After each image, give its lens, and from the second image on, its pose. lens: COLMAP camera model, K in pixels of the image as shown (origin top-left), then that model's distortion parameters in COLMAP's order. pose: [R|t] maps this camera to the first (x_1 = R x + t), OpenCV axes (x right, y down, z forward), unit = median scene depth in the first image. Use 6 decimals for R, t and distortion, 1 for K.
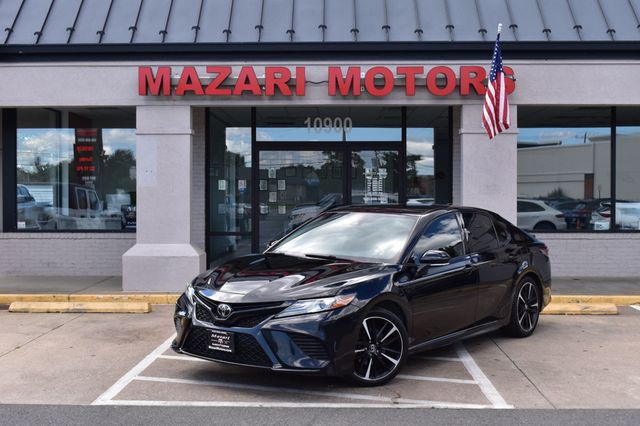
lens RADIAL K [[893.9, 0, 320.0], [0, 893.9, 213.0], [0, 0, 1]] dist [-0.017084, -0.002273]
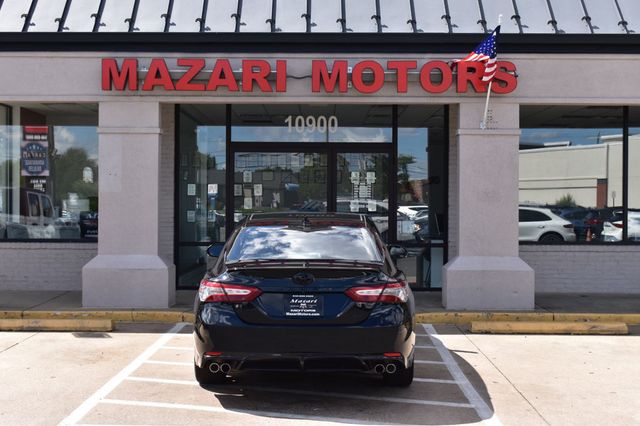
lens RADIAL K [[1012.8, 0, 320.0], [0, 1012.8, 213.0], [0, 0, 1]] dist [-0.000146, 0.004545]
pose [[0.999777, 0.004897, 0.020564, -0.002944], [-0.004721, 0.999952, -0.008587, 0.000095], [-0.020605, 0.008488, 0.999752, -0.026174]]
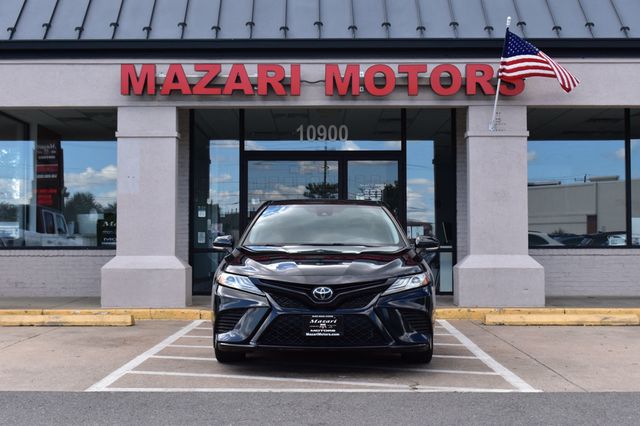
lens RADIAL K [[977.1, 0, 320.0], [0, 977.1, 213.0], [0, 0, 1]] dist [-0.005261, 0.019669]
pose [[0.999707, -0.000612, 0.024200, -0.020516], [0.001937, 0.998497, -0.054771, 0.046231], [-0.024130, 0.054802, 0.998206, -0.010914]]
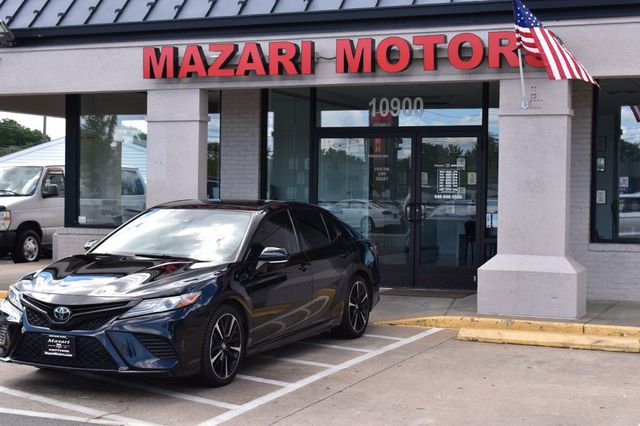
lens RADIAL K [[1123.9, 0, 318.8], [0, 1123.9, 202.1], [0, 0, 1]] dist [0.018523, 0.114879]
pose [[0.925774, 0.015312, -0.377766, 0.390268], [-0.018881, 0.999805, -0.005746, -0.003152], [0.377605, 0.012453, 0.925883, 0.009460]]
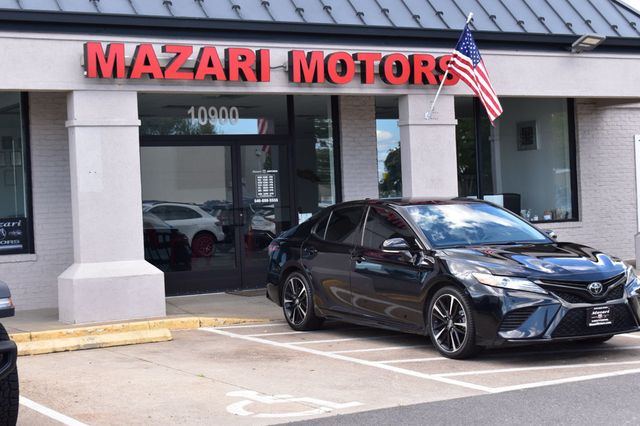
lens RADIAL K [[1212.9, 0, 320.0], [0, 1212.9, 213.0], [0, 0, 1]] dist [0.036470, 0.092986]
pose [[0.842622, -0.040172, 0.537006, -0.609698], [0.050429, 0.998718, -0.004417, 0.004926], [-0.536140, 0.030803, 0.843567, -0.028285]]
